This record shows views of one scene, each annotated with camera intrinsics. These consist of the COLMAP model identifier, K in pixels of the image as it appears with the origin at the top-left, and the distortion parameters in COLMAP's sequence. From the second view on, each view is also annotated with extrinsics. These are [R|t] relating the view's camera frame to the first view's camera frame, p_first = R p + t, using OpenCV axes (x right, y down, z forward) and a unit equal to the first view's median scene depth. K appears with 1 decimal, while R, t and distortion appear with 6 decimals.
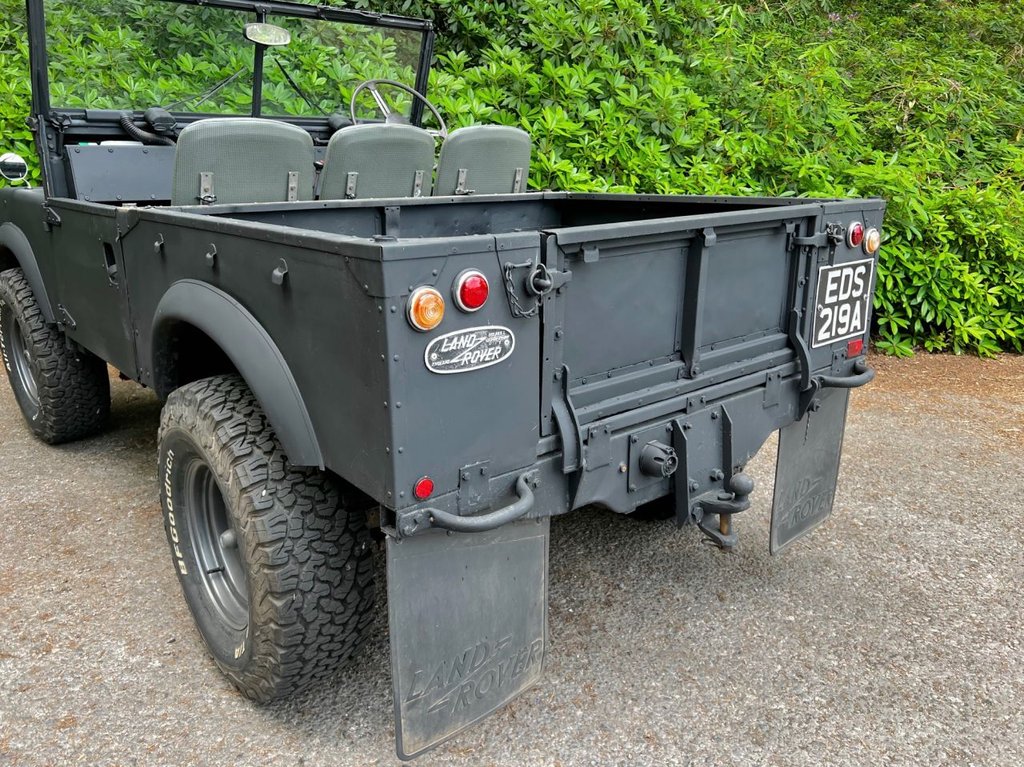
lens RADIAL K [[769.3, 0, 516.4], [0, 769.3, 380.5], [0, 0, 1]] dist [0.063139, -0.087414]
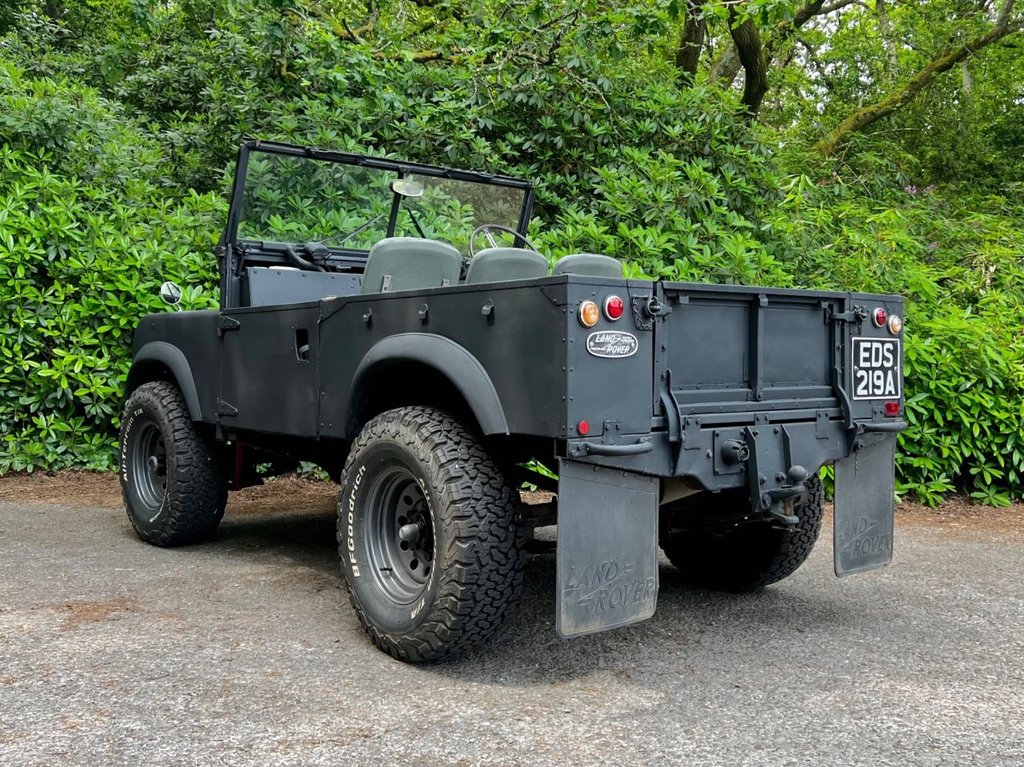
lens RADIAL K [[985.6, 0, 548.3], [0, 985.6, 348.7], [0, 0, 1]] dist [0.120674, -0.247998]
pose [[0.999837, 0.006205, -0.016963, -0.095748], [-0.010769, 0.958750, -0.284045, 0.337229], [0.014501, 0.284181, 0.958661, -0.596587]]
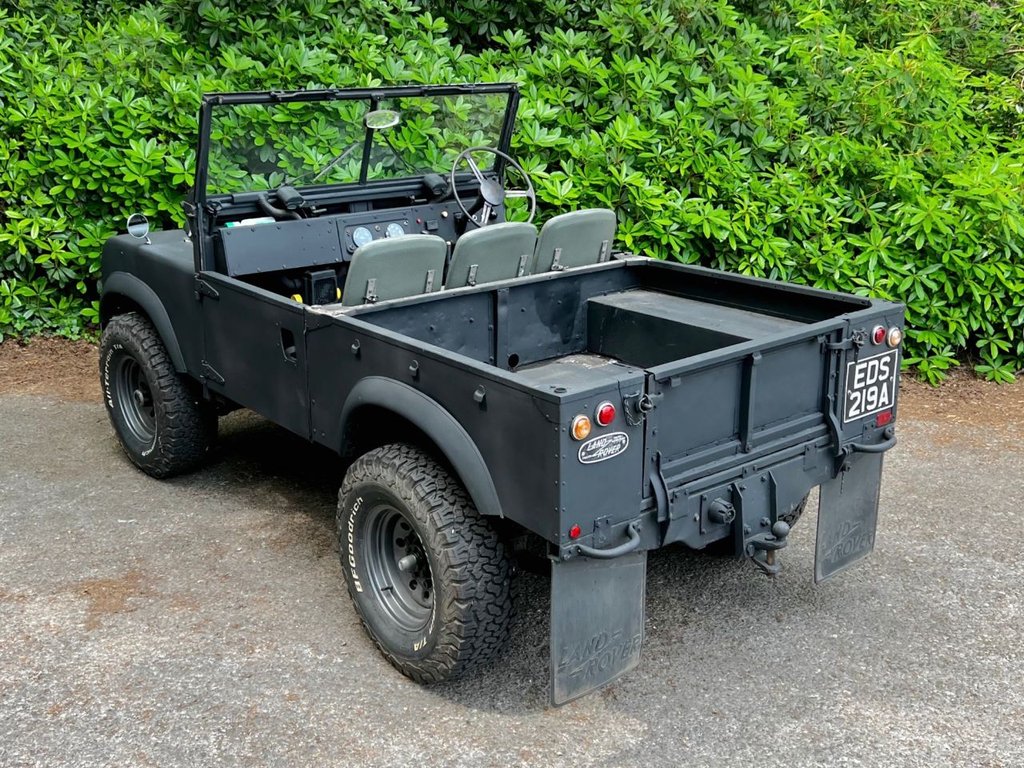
lens RADIAL K [[1088.4, 0, 512.8], [0, 1088.4, 351.3], [0, 0, 1]] dist [0.147637, -0.347113]
pose [[0.999481, 0.004184, -0.031932, -0.108886], [-0.004354, 0.999977, -0.005260, -0.142093], [0.031909, 0.005396, 0.999476, -0.816855]]
